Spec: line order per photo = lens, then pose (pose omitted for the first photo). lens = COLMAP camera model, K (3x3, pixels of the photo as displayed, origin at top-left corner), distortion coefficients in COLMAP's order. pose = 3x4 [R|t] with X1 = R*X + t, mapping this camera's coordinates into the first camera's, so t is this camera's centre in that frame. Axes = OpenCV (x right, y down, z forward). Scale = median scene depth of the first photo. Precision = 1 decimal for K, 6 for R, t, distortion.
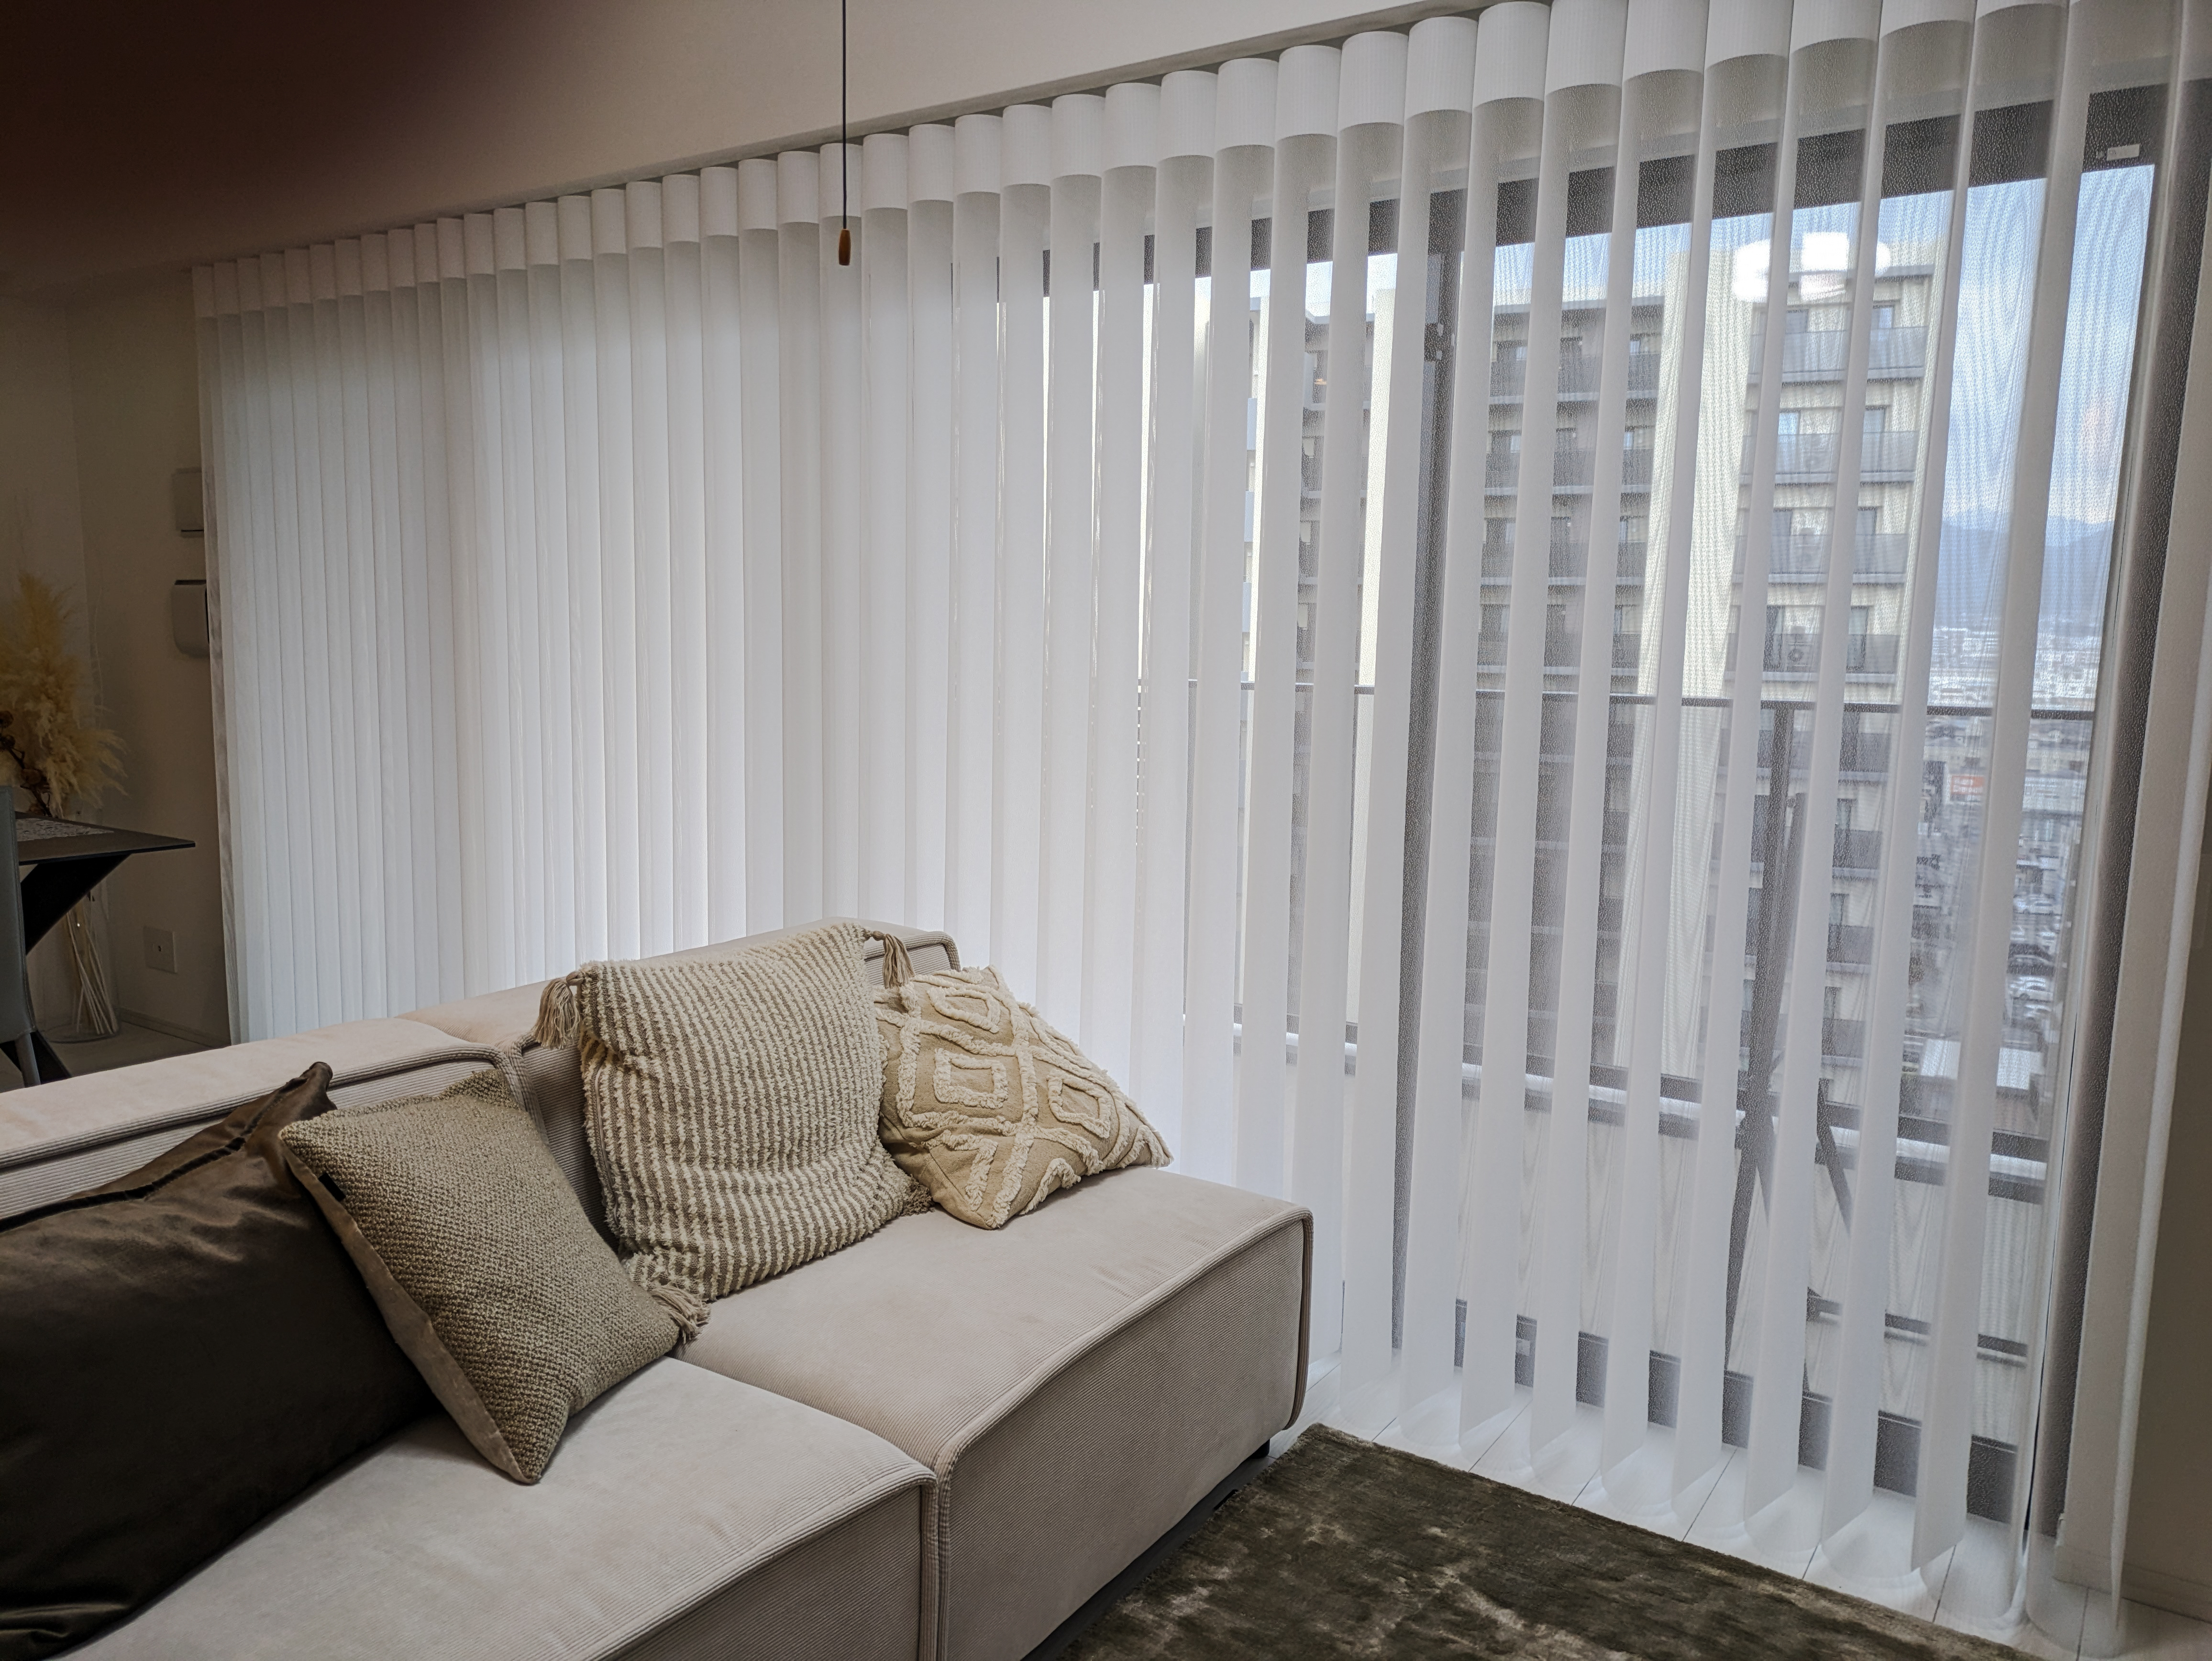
lens RADIAL K [[1597.4, 0, 1113.4], [0, 1597.4, 825.2], [0, 0, 1]] dist [0.040433, -0.006800]
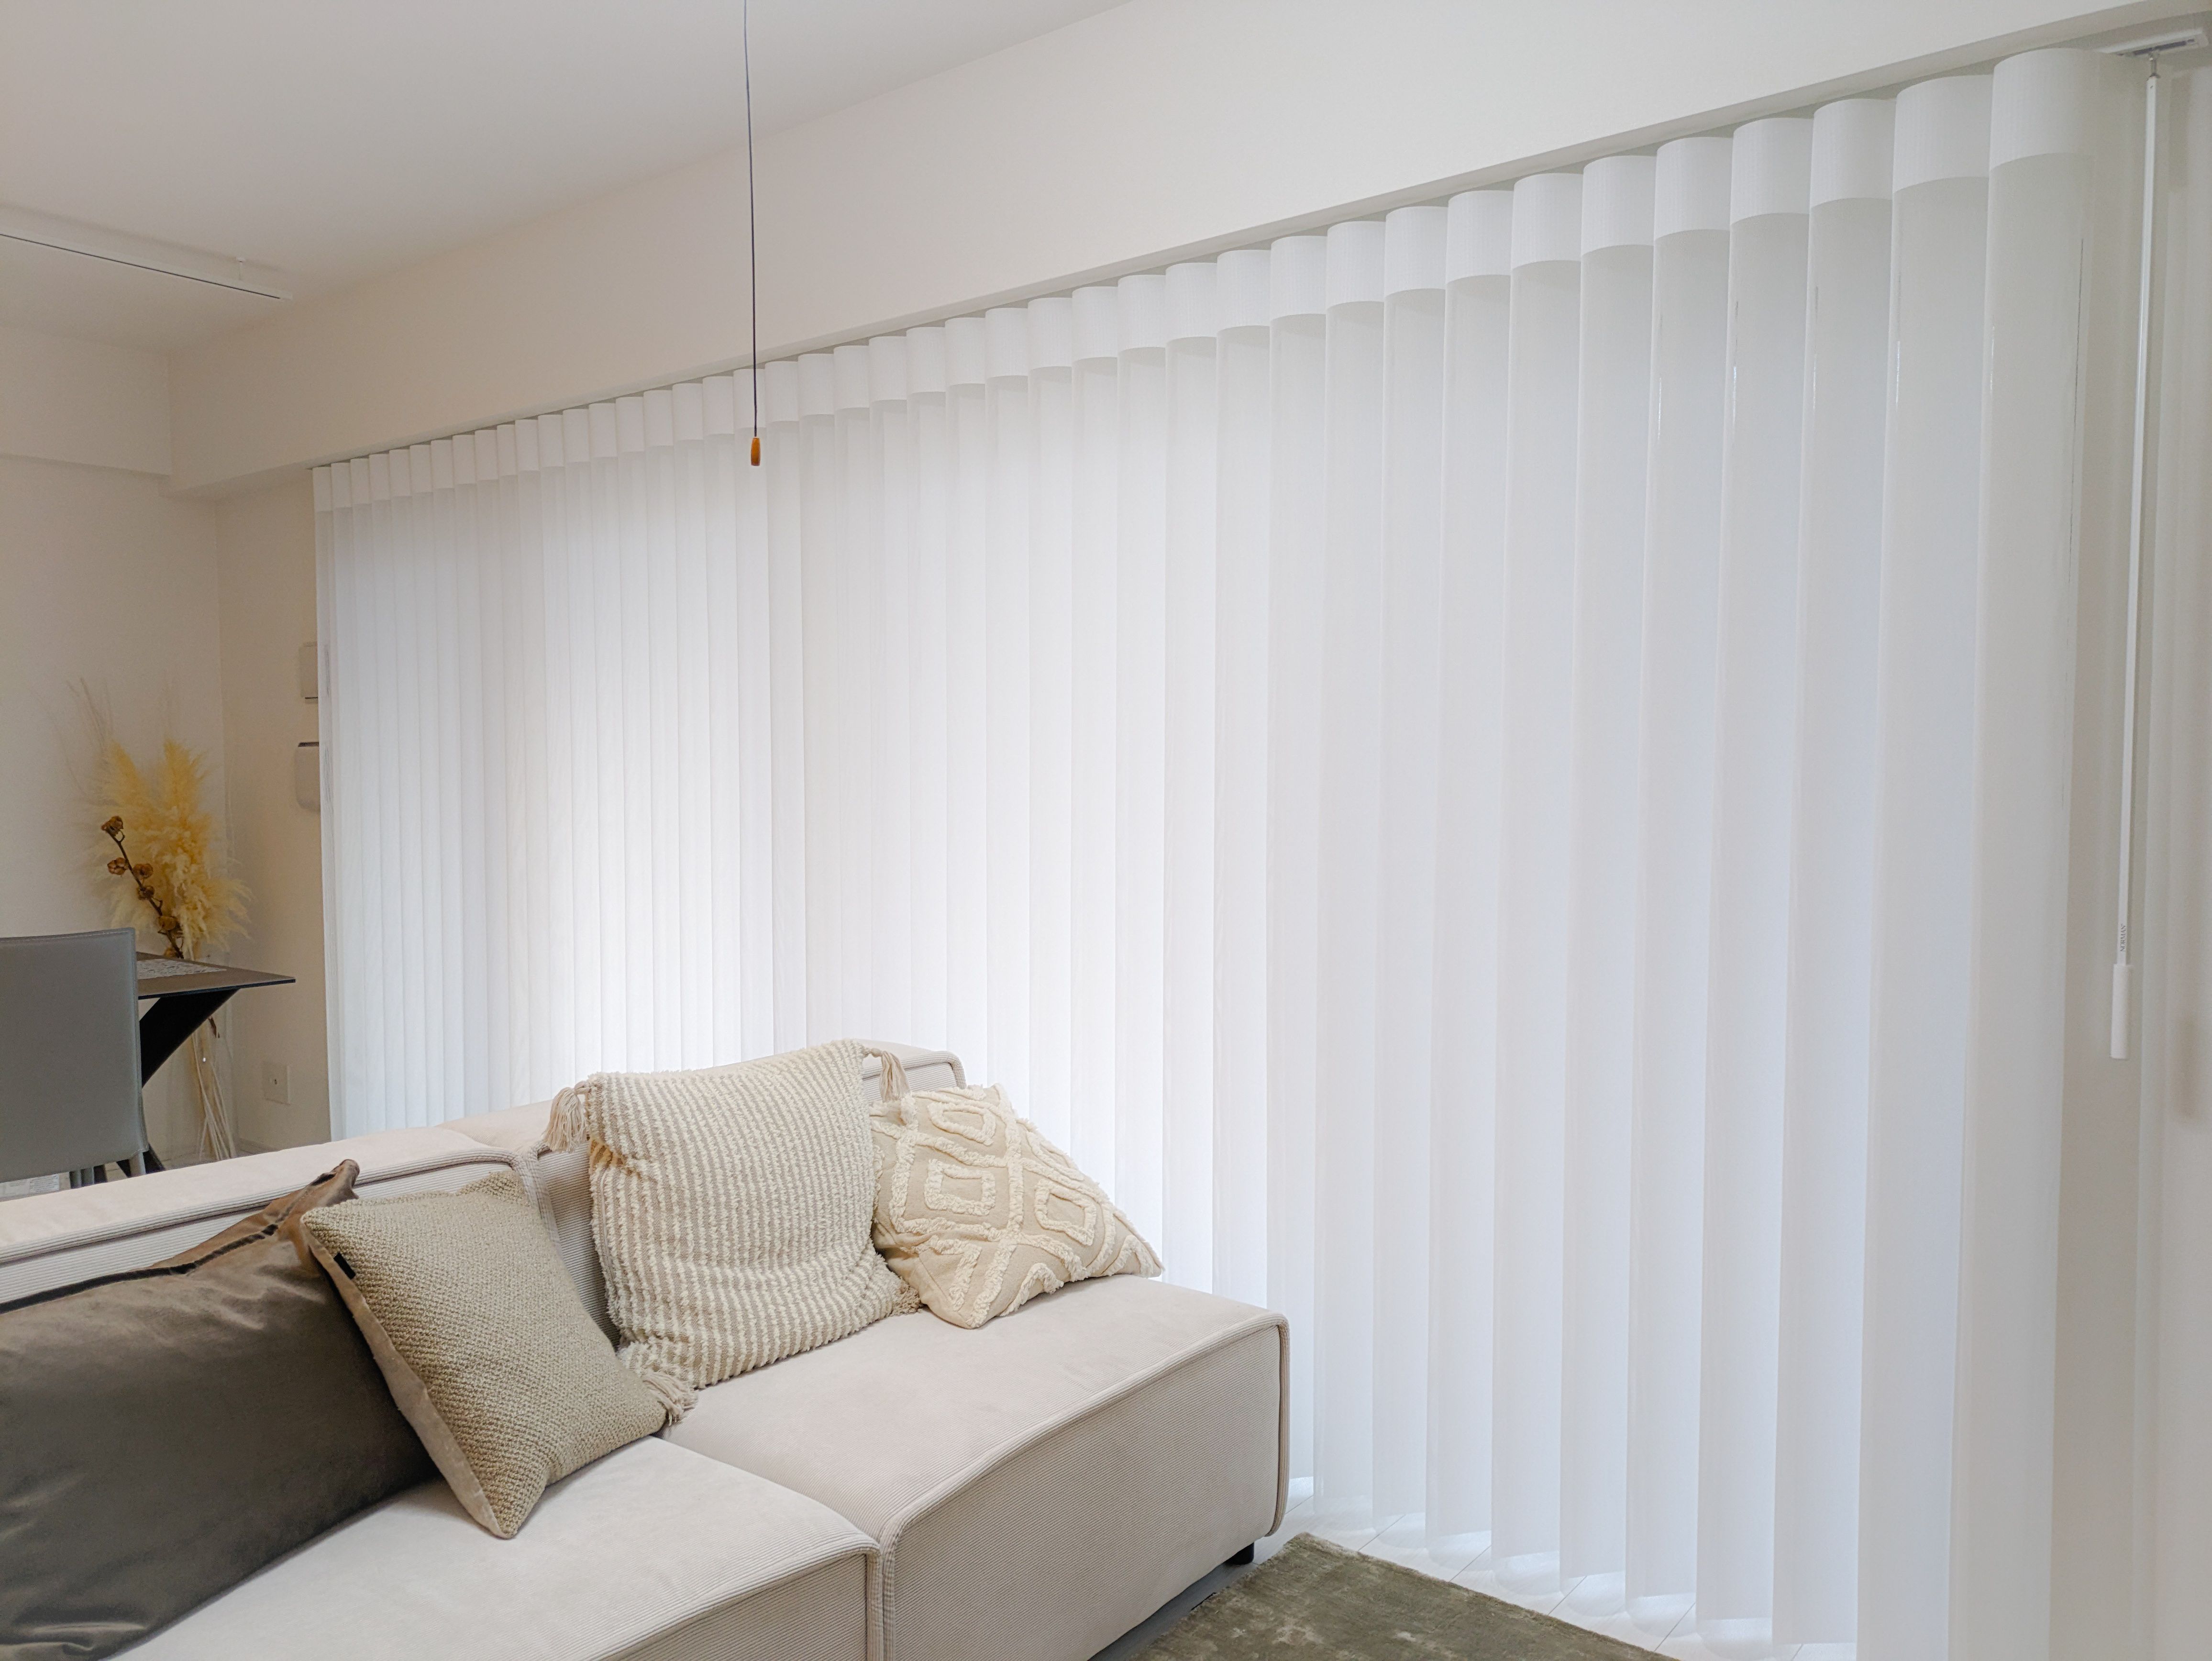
lens RADIAL K [[1597.4, 0, 1098.5], [0, 1597.4, 834.4], [0, 0, 1]] dist [0.040433, -0.006800]
pose [[0.996600, -0.016499, -0.080725, 0.106211], [0.009772, 0.996499, -0.083035, 0.015160], [0.081812, 0.081964, 0.993272, -0.084028]]
